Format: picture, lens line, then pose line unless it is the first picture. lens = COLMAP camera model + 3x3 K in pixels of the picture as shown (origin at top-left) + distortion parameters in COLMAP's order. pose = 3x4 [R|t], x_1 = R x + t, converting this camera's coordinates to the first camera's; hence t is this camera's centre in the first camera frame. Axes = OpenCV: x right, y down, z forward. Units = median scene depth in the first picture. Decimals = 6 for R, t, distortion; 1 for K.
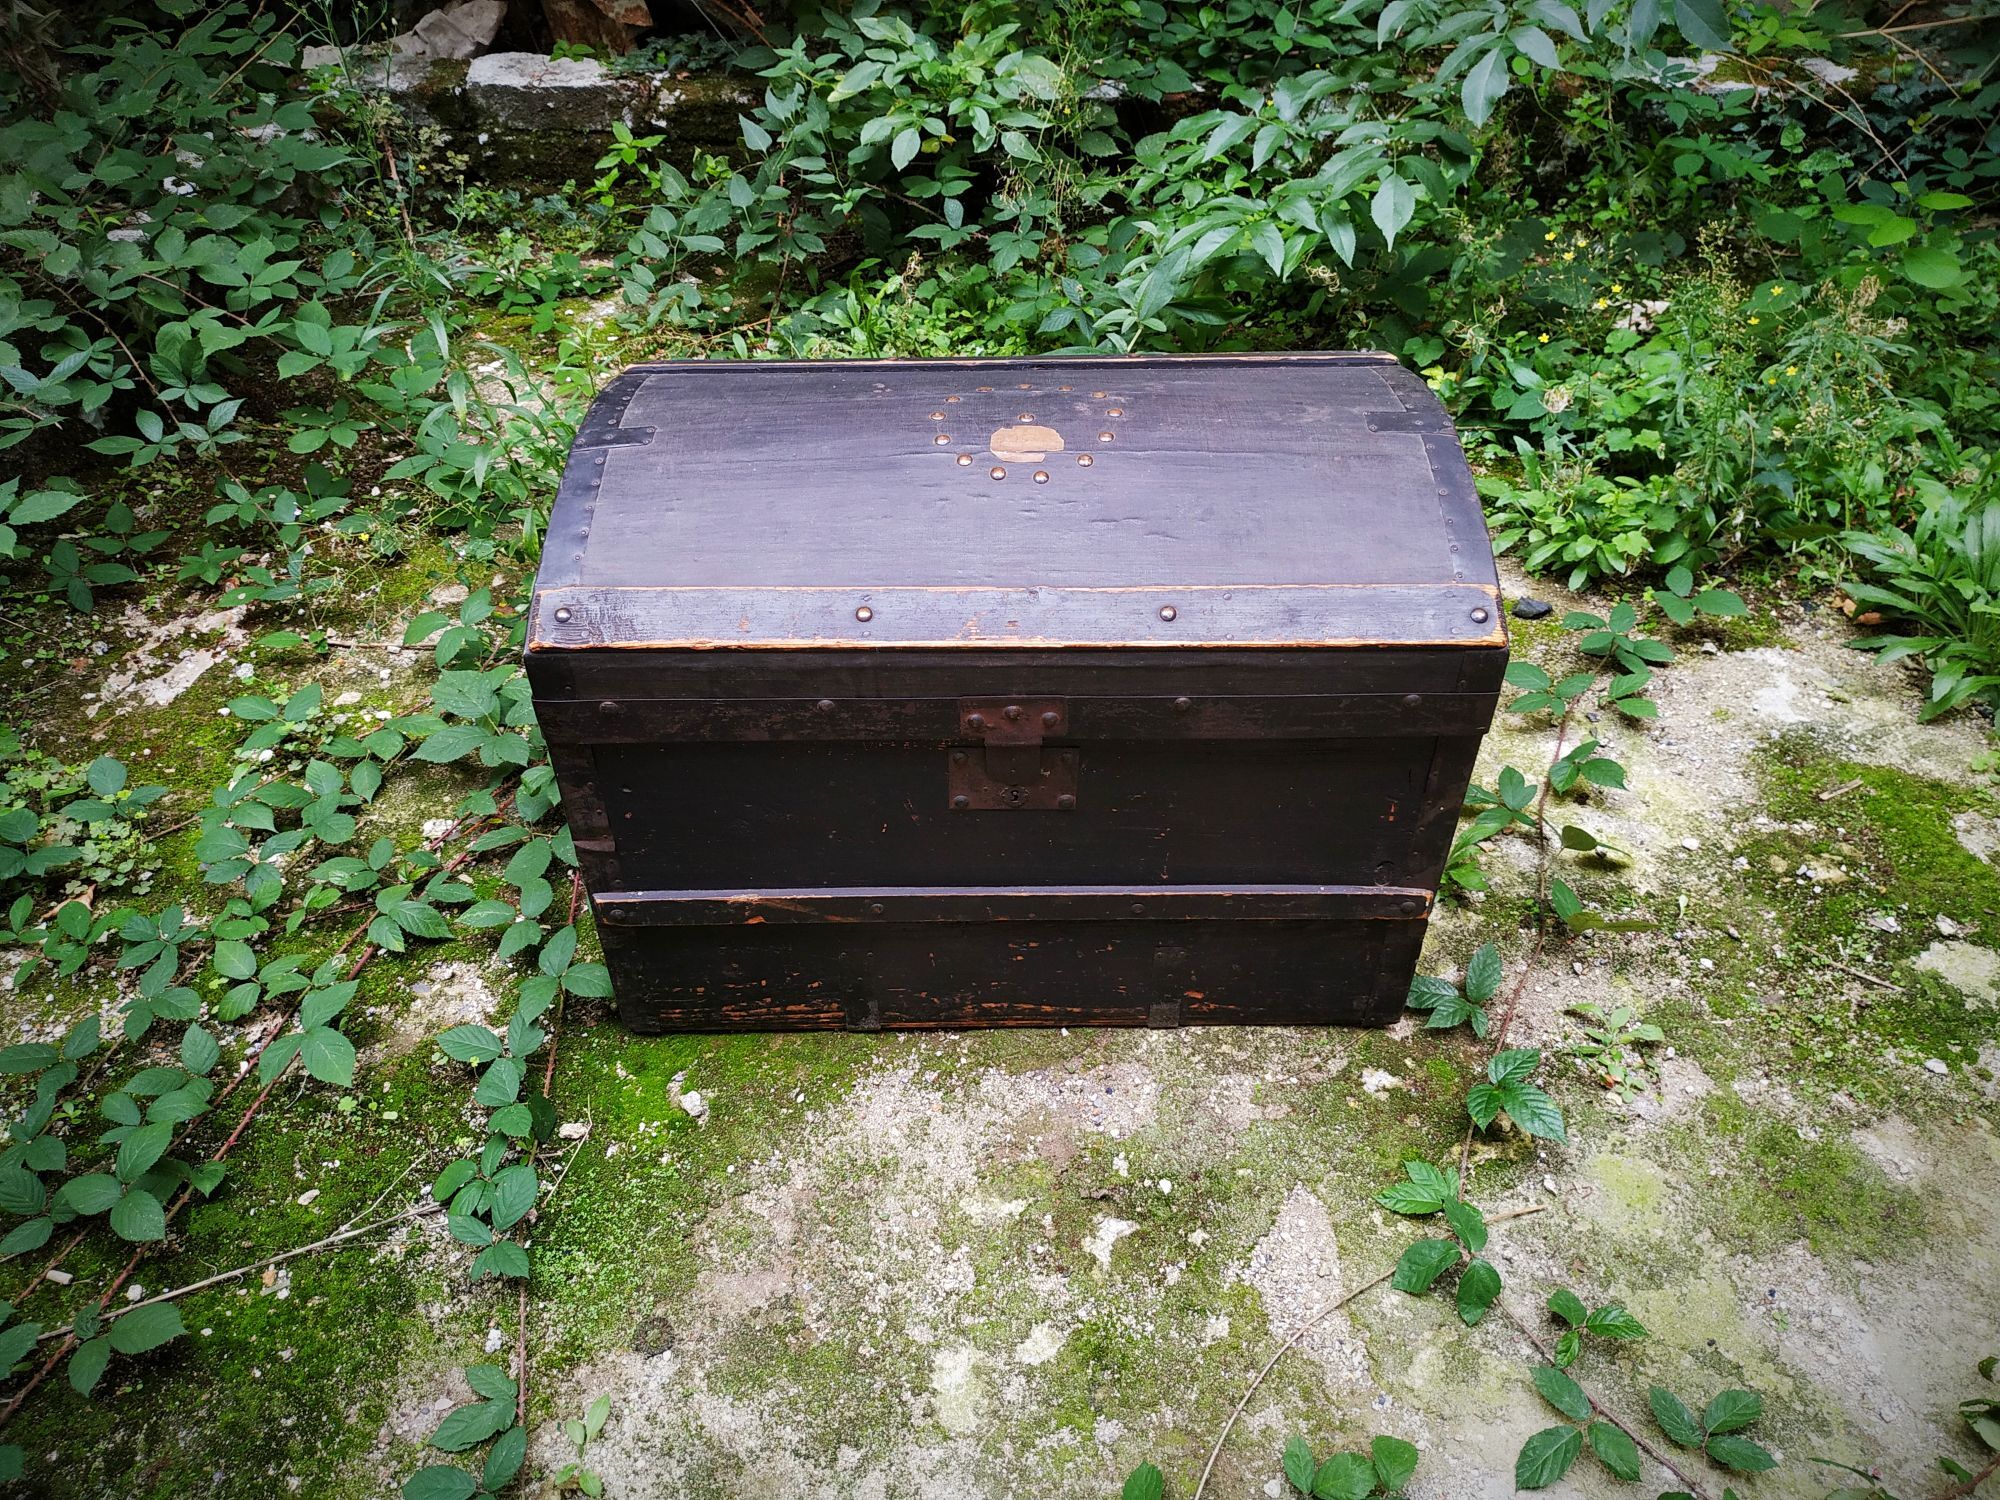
lens RADIAL K [[1453.4, 0, 992.9], [0, 1453.4, 765.2], [0, 0, 1]] dist [-0.010360, -0.003601]
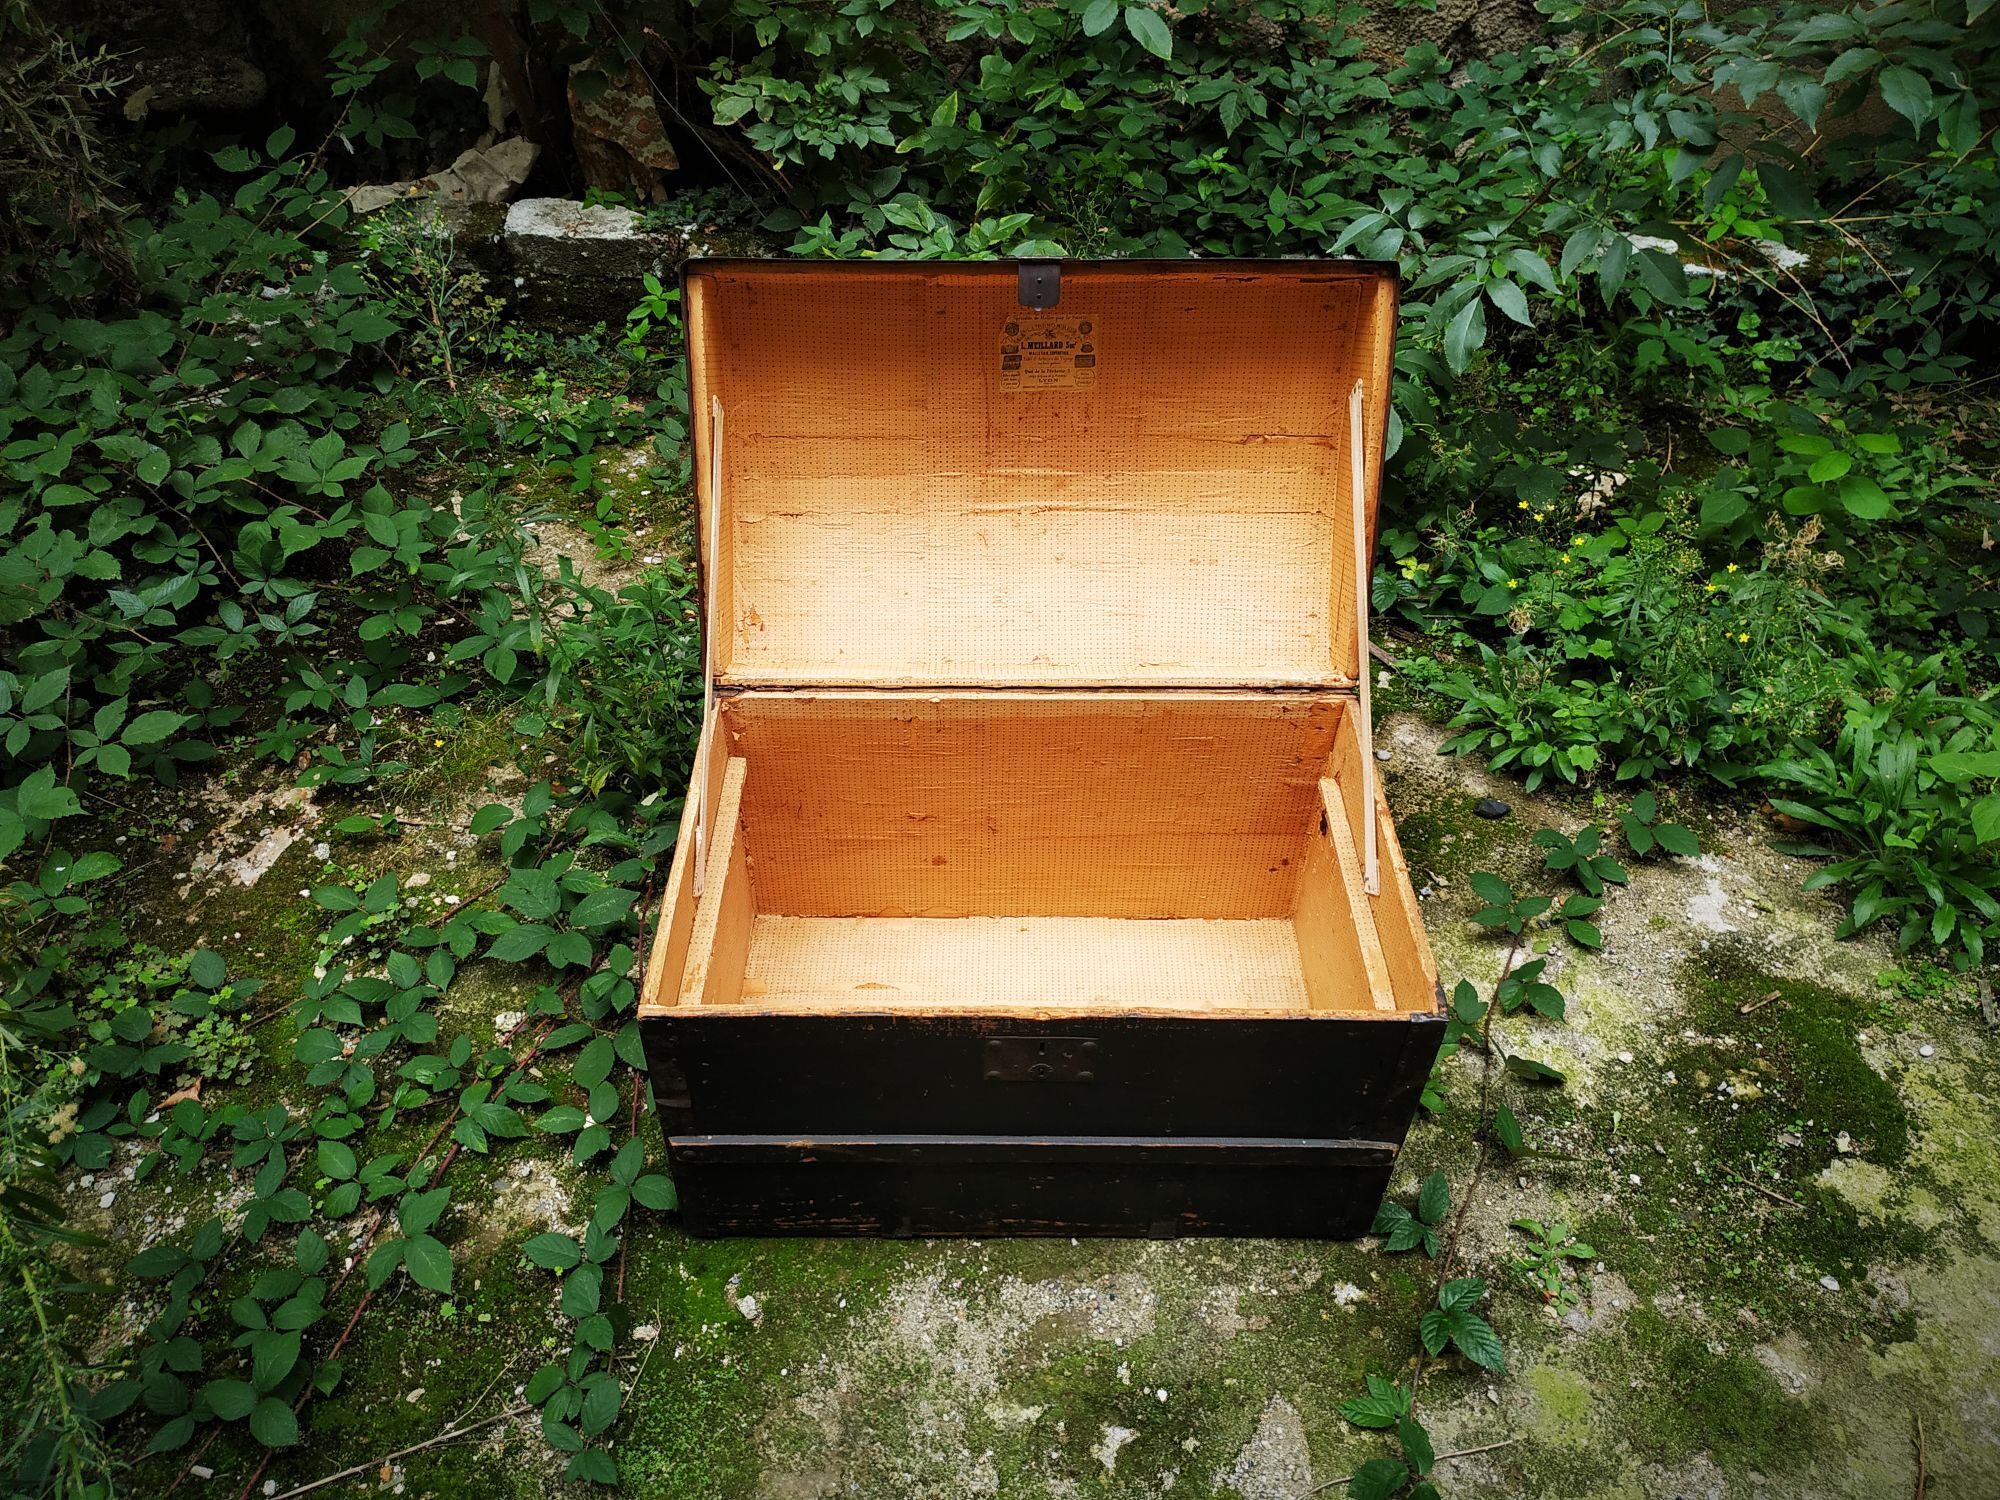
lens RADIAL K [[1453.4, 0, 985.7], [0, 1453.4, 756.1], [0, 0, 1]] dist [-0.010360, -0.003601]
pose [[0.999701, 0.018034, 0.016499, -0.044562], [-0.018236, 0.999760, 0.012160, -0.205039], [-0.016276, -0.012457, 0.999790, -0.130473]]
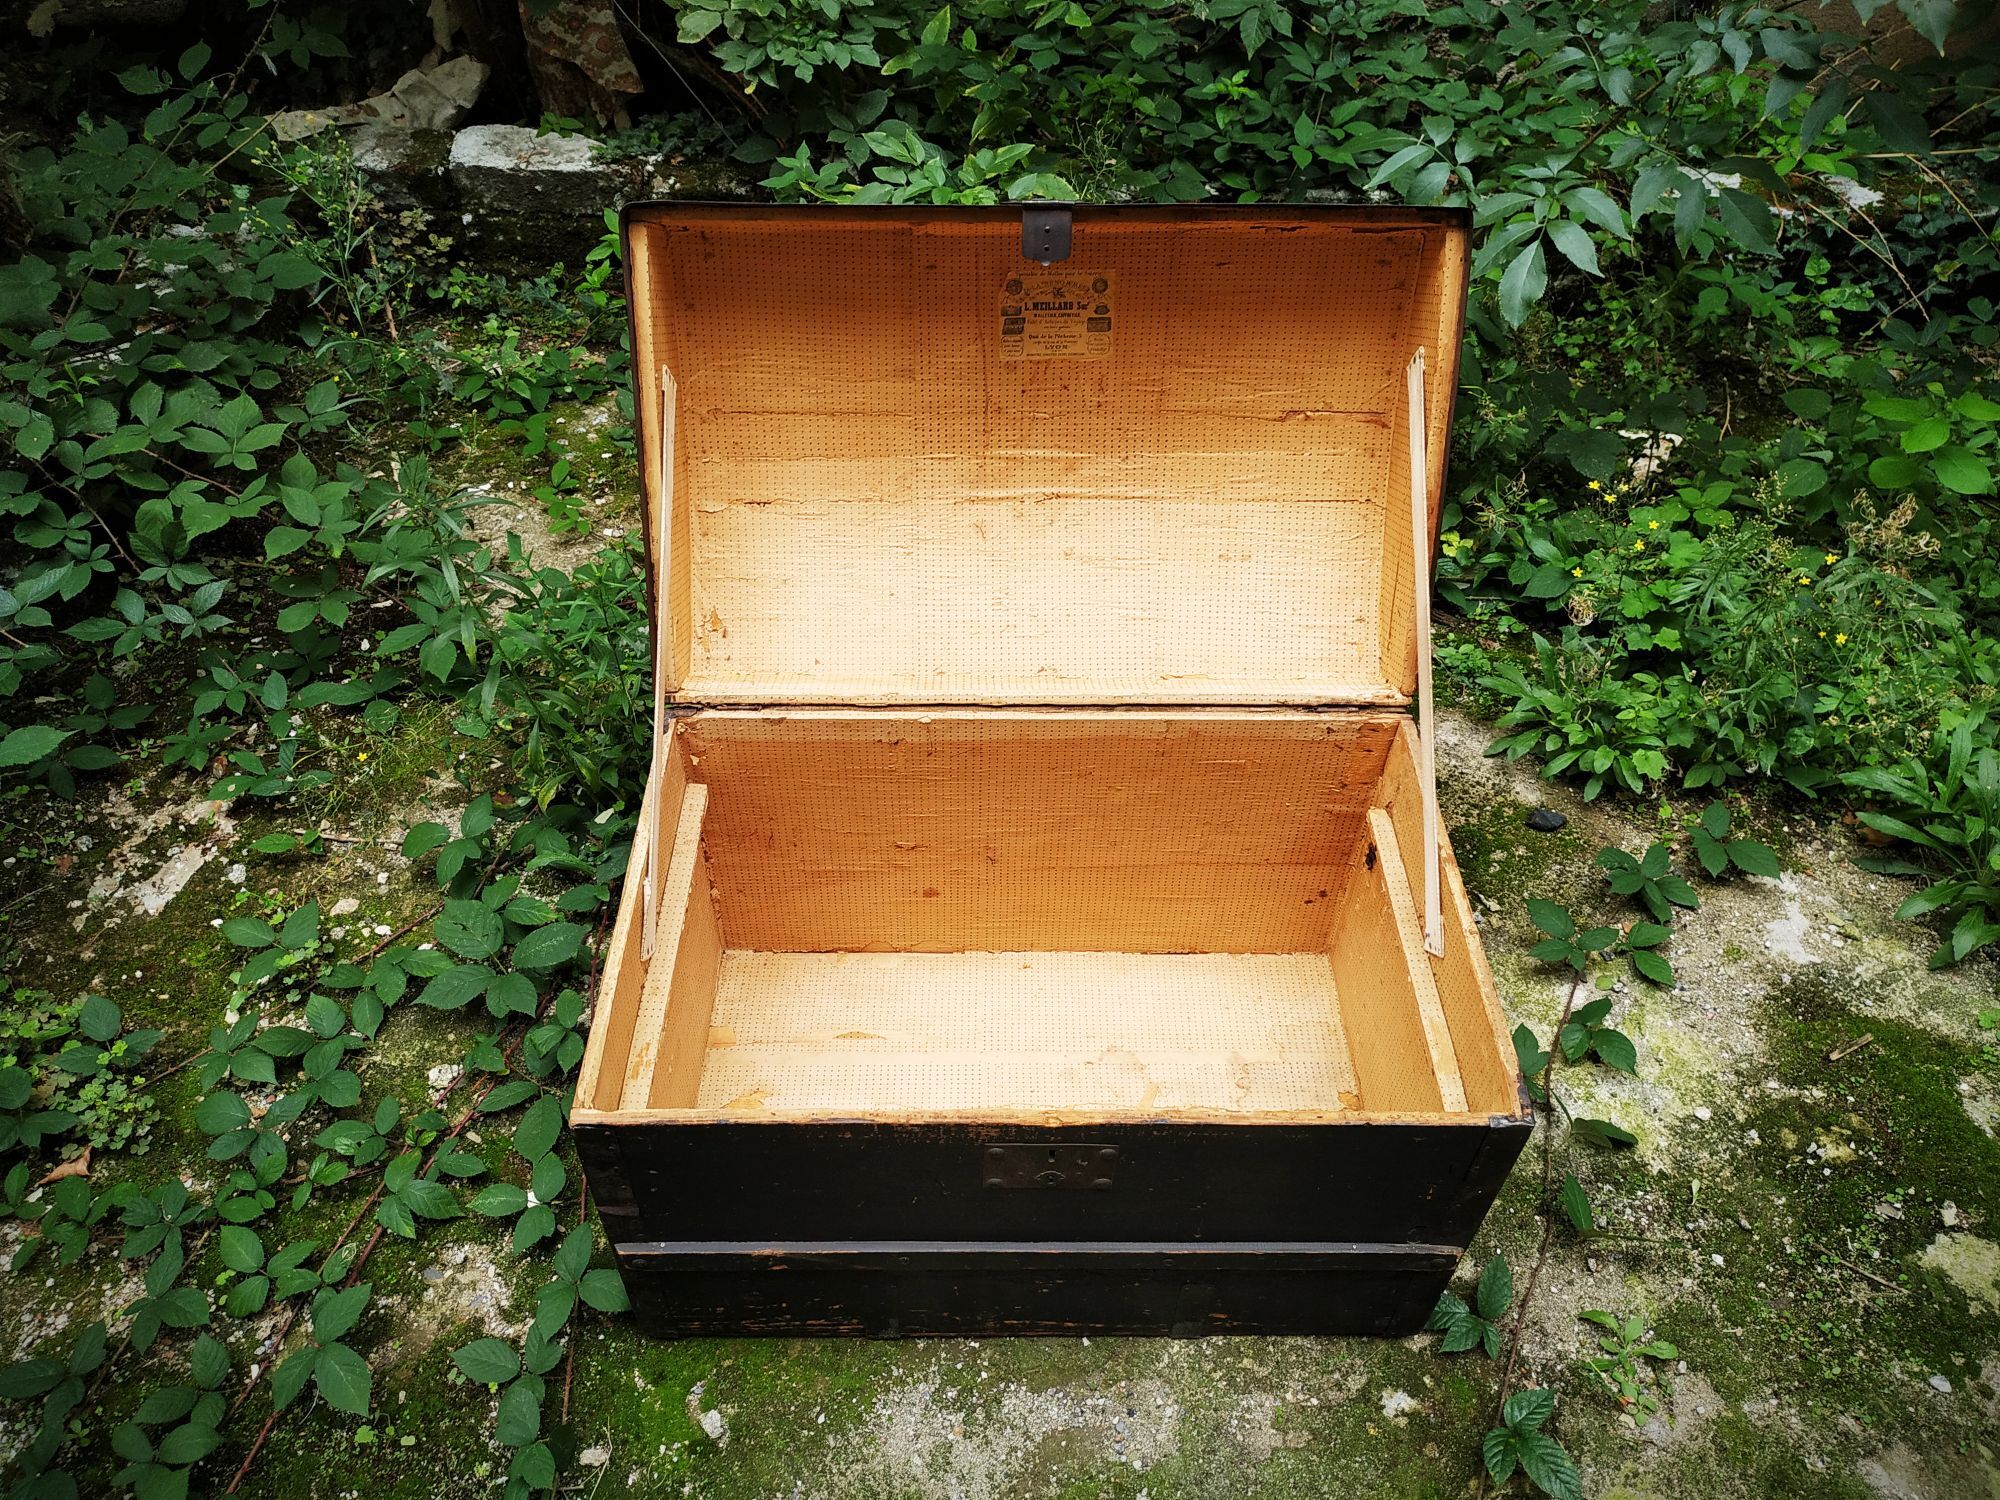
lens RADIAL K [[1453.4, 0, 994.4], [0, 1453.4, 753.0], [0, 0, 1]] dist [-0.010360, -0.003601]
pose [[0.999510, 0.015904, 0.026968, -0.045595], [-0.017380, 0.998311, 0.055427, -0.268599], [-0.026041, -0.055869, 0.998098, 0.026925]]
